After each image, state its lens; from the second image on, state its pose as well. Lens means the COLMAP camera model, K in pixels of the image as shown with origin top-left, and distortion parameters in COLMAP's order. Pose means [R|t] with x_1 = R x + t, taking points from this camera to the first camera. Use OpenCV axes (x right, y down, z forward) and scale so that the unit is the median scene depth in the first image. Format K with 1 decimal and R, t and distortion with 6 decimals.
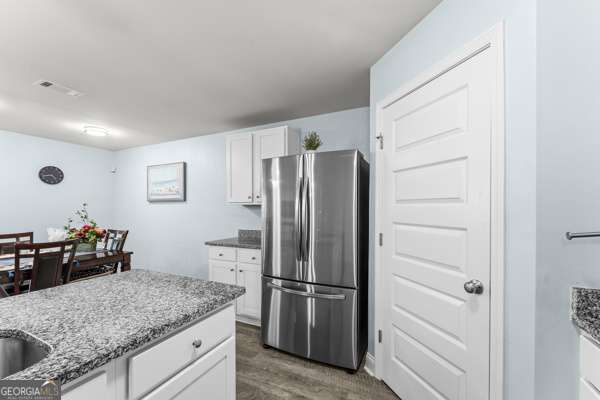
lens RADIAL K [[240.8, 0, 304.0], [0, 240.8, 210.0], [0, 0, 1]] dist [-0.001880, -0.000785]
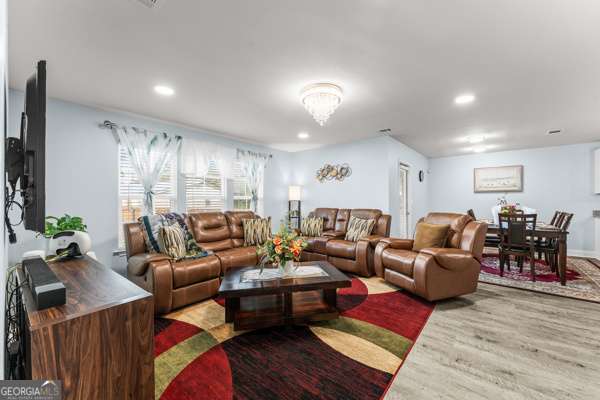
lens RADIAL K [[240.8, 0, 294.9], [0, 240.8, 197.6], [0, 0, 1]] dist [-0.001880, -0.000785]
pose [[0.963534, -0.002846, -0.267570, -2.152138], [-0.001463, 0.999872, -0.015902, 0.039377], [0.267581, 0.015713, 0.963407, -1.186169]]
